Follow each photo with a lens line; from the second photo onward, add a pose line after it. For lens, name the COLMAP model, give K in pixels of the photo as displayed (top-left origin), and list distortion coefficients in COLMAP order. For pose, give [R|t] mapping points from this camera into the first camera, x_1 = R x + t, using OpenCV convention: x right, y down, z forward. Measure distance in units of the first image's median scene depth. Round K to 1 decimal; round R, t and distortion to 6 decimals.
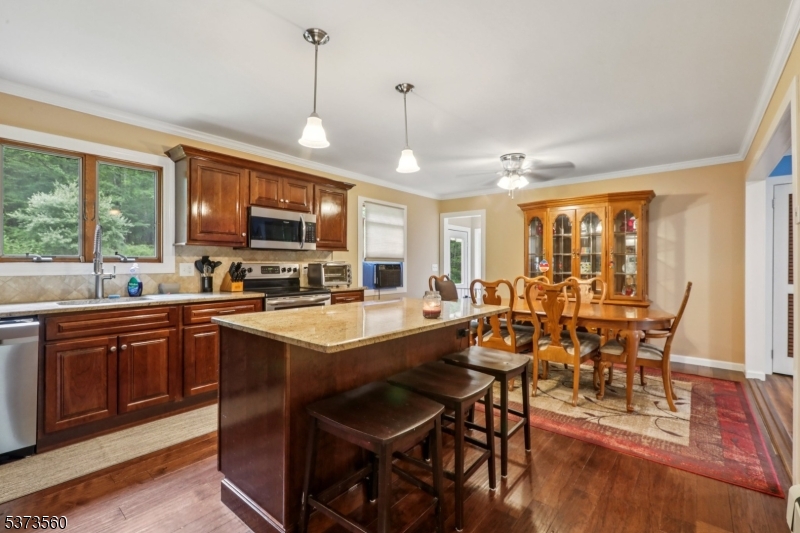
lens RADIAL K [[355.6, 0, 400.0], [0, 355.6, 266.5], [0, 0, 1]] dist [0.002343, 0.000751]
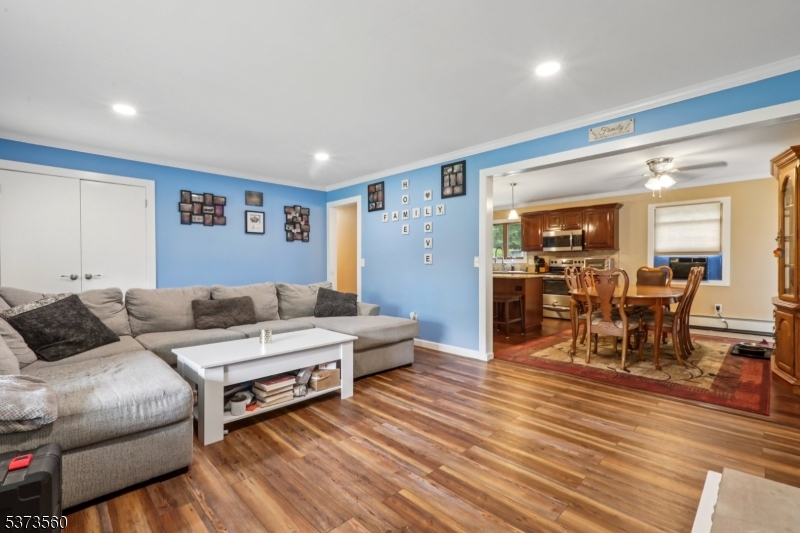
lens RADIAL K [[361.5, 0, 398.6], [0, 361.5, 264.3], [0, 0, 1]] dist [0.000887, 0.000174]
pose [[-0.102953, -0.001103, -0.994686, 1.786463], [-0.006070, 0.999981, -0.000480, 0.030369], [0.994668, 0.005988, -0.102957, 0.347888]]
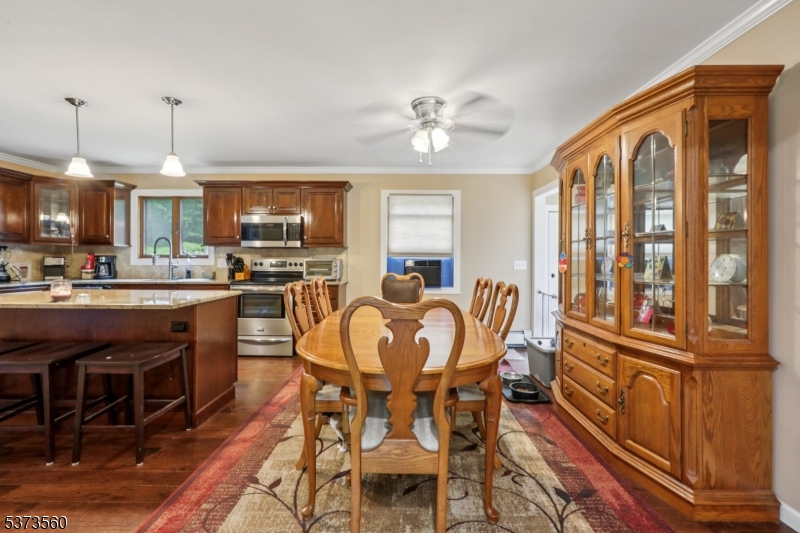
lens RADIAL K [[357.6, 0, 401.6], [0, 357.6, 260.1], [0, 0, 1]] dist [0.001392, 0.000565]
pose [[0.634855, -0.000401, -0.772631, 0.954632], [-0.009191, 0.999925, -0.008071, 0.001357], [0.772577, 0.012225, 0.634804, 0.600602]]
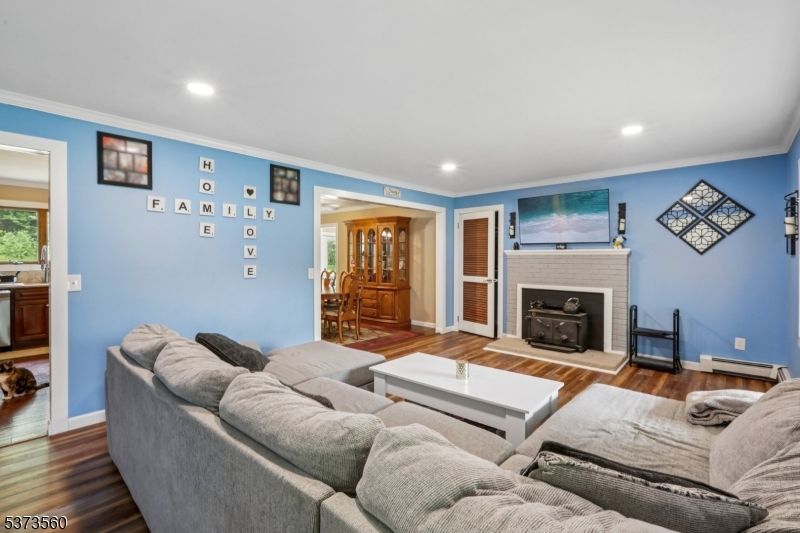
lens RADIAL K [[365.1, 0, 404.8], [0, 365.1, 261.6], [0, 0, 1]] dist [-0.002098, 0.000446]
pose [[0.999071, -0.002204, -0.043034, 0.959638], [0.002415, 0.999985, 0.004839, -0.024457], [0.043023, -0.004938, 0.999062, -0.728881]]
